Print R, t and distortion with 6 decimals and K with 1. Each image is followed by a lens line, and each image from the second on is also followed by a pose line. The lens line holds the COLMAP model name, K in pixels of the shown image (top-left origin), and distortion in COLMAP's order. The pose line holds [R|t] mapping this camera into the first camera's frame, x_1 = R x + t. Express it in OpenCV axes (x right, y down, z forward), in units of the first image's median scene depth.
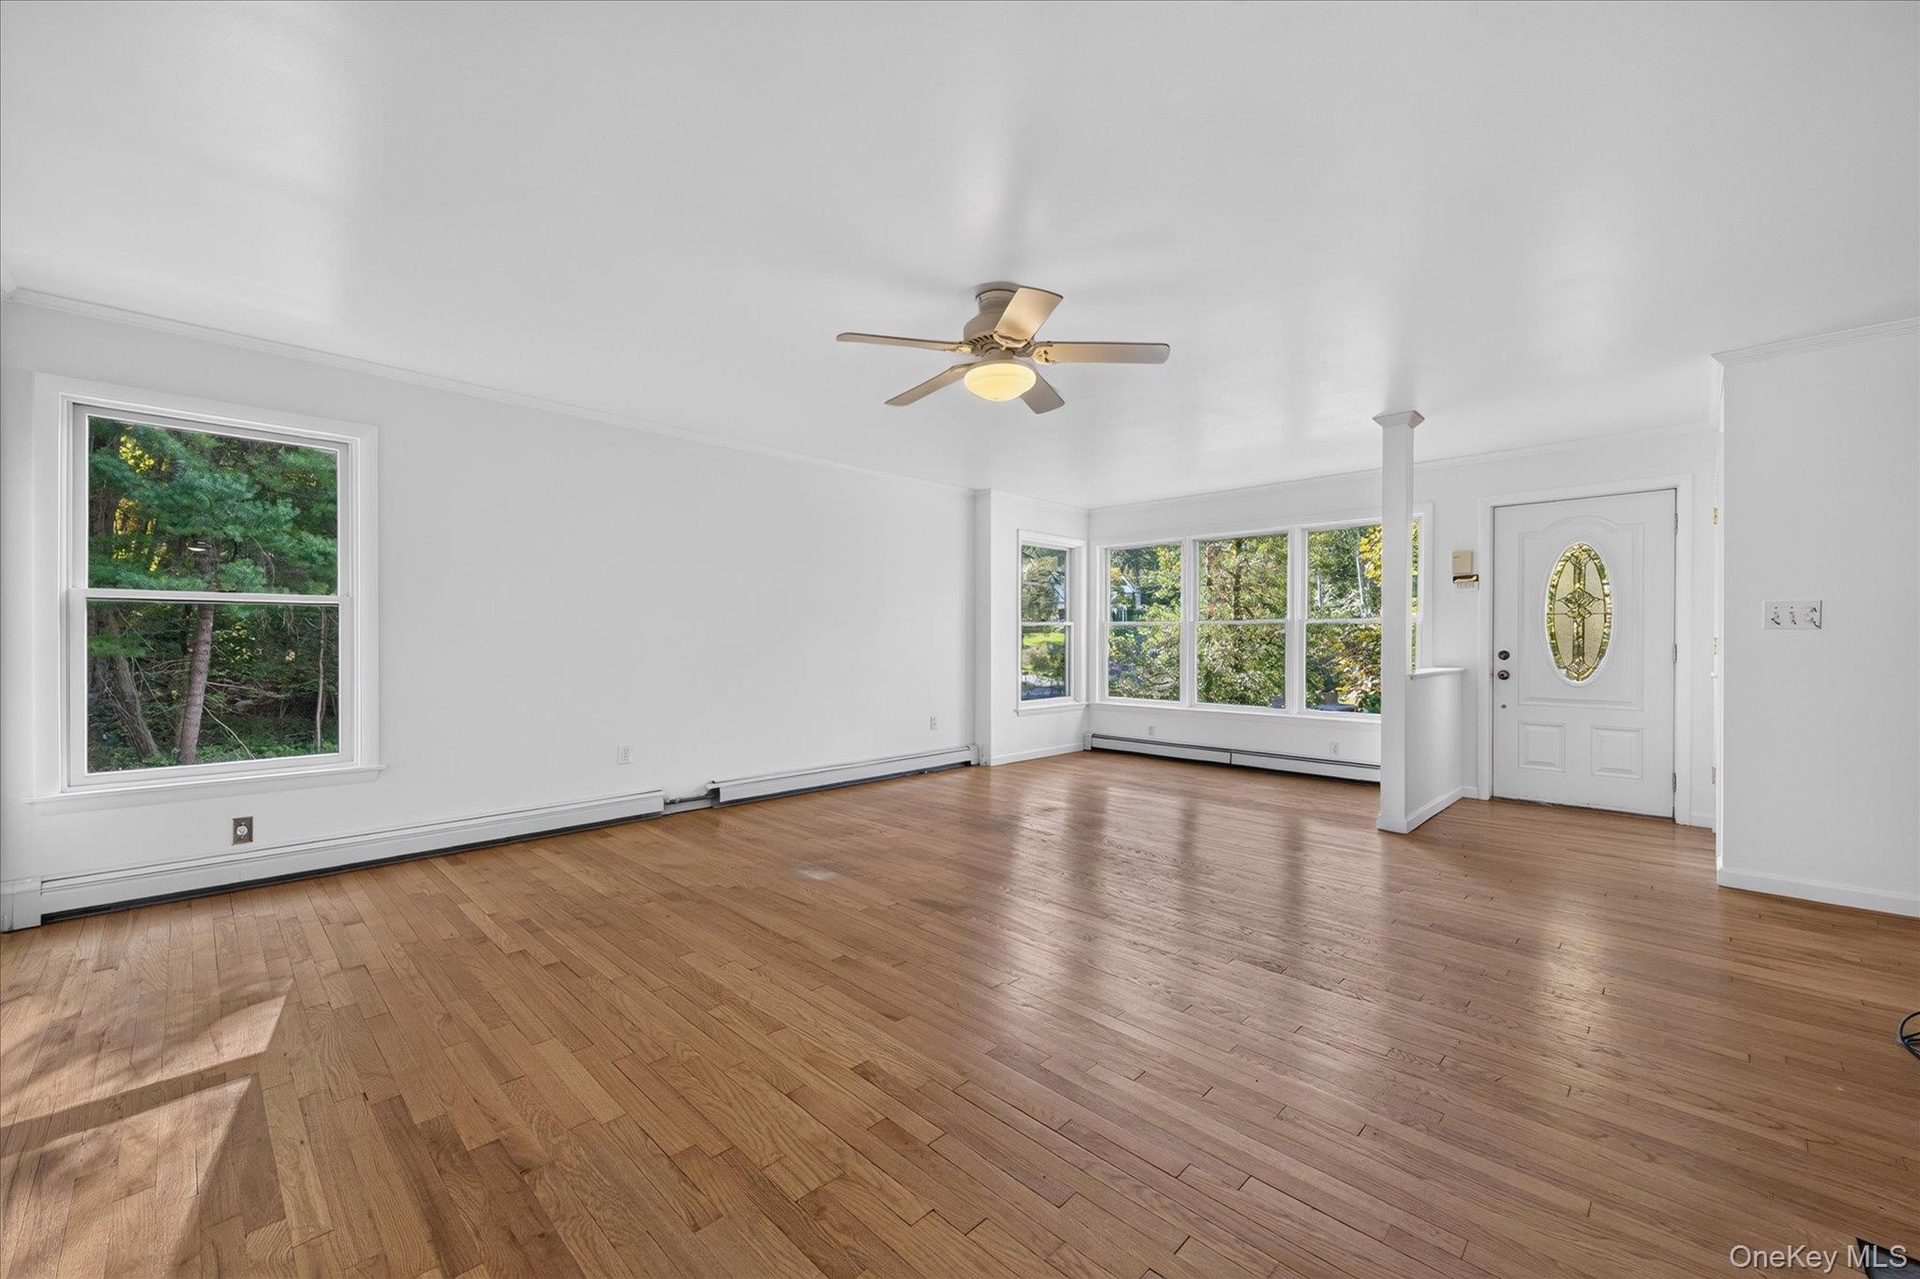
lens RADIAL K [[746.7, 0, 953.6], [0, 746.7, 640.7], [0, 0, 1]] dist [0.000027, -0.001786]
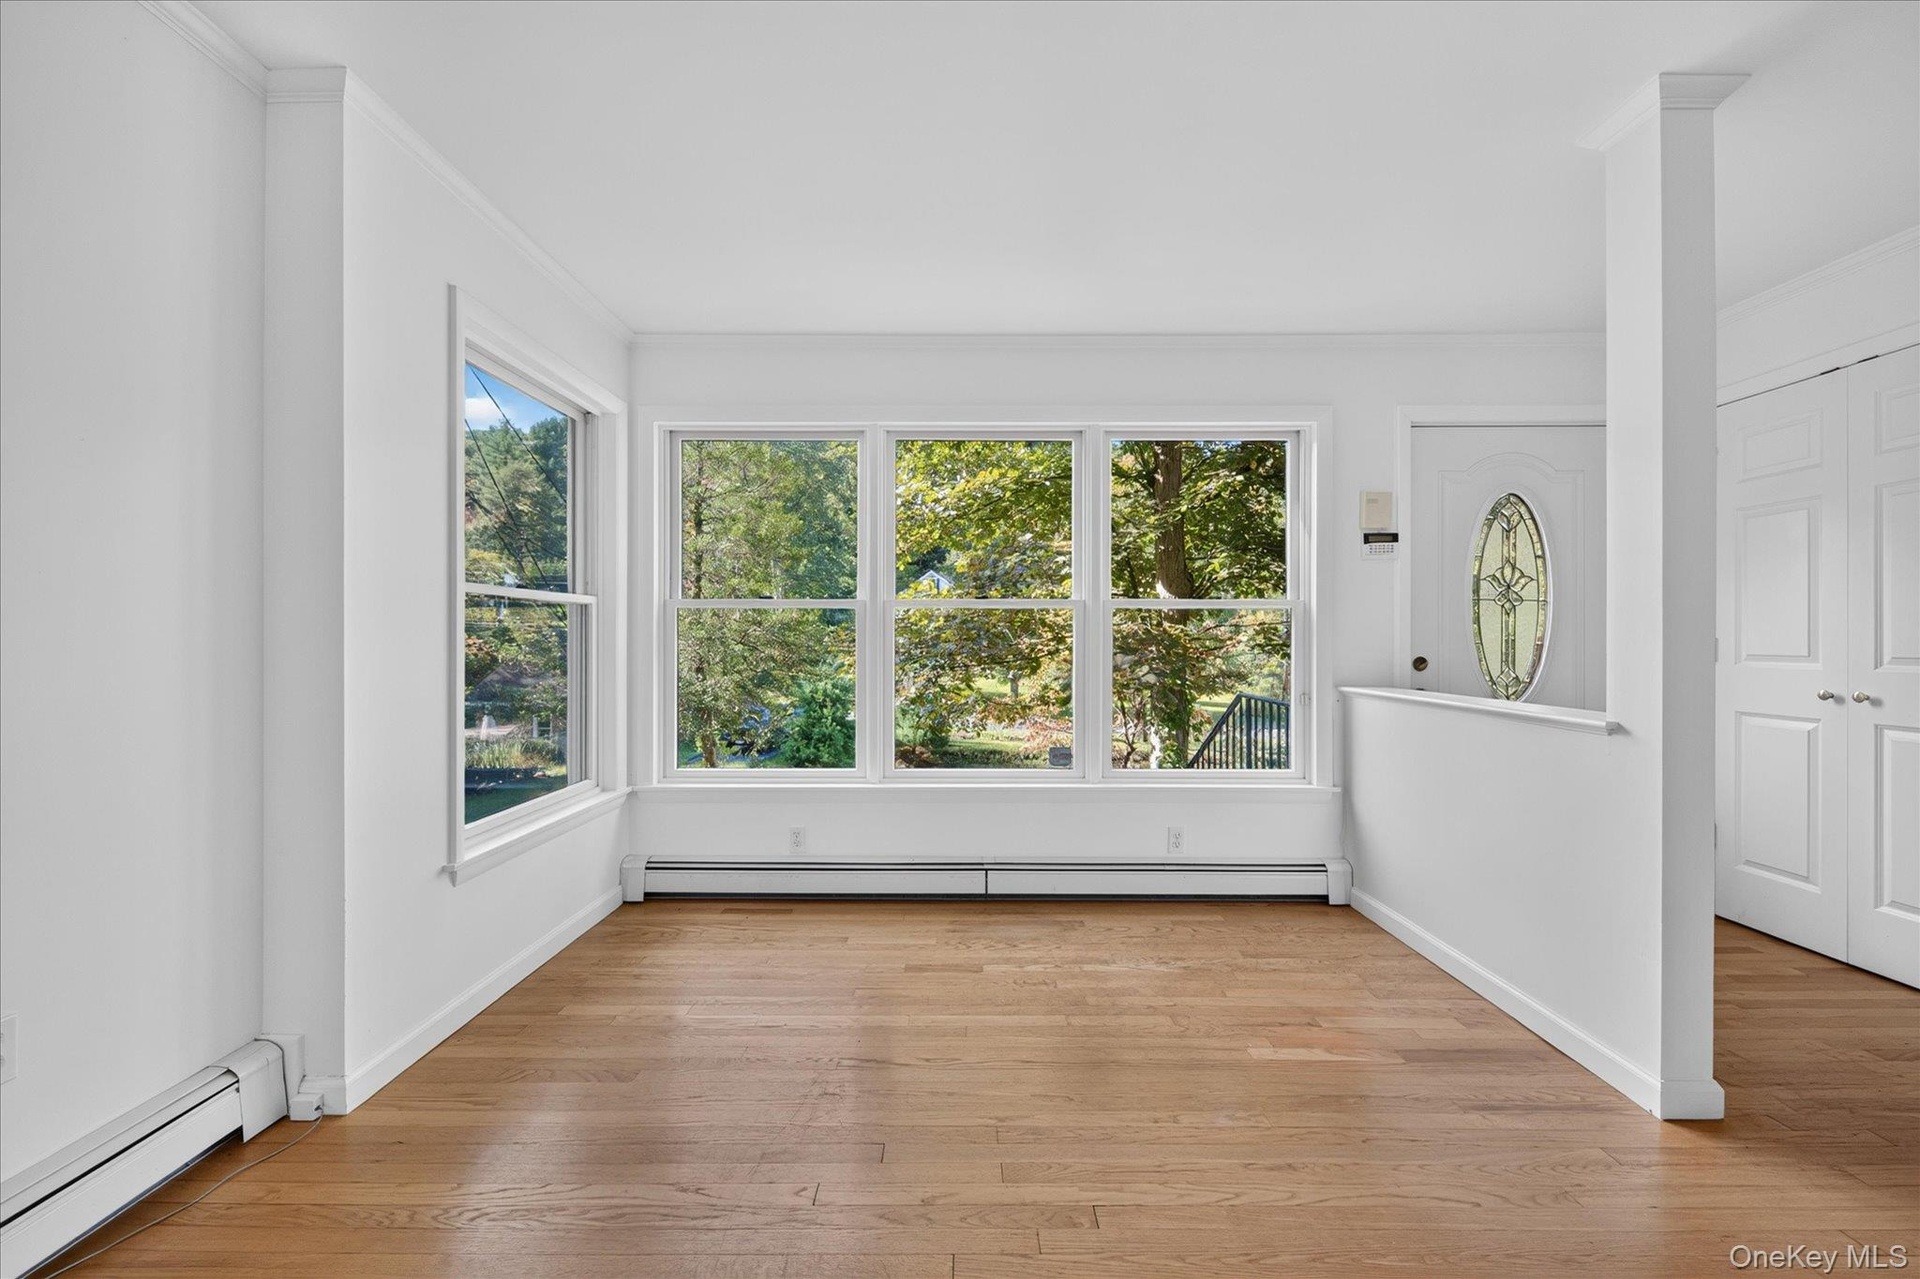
lens RADIAL K [[746.7, 0, 964.9], [0, 746.7, 655.2], [0, 0, 1]] dist [0.000027, -0.001786]
pose [[0.709671, 0.001533, 0.704532, 0.017079], [0.002119, 0.999988, -0.004310, 0.010394], [-0.704530, 0.004551, 0.709659, 0.589856]]
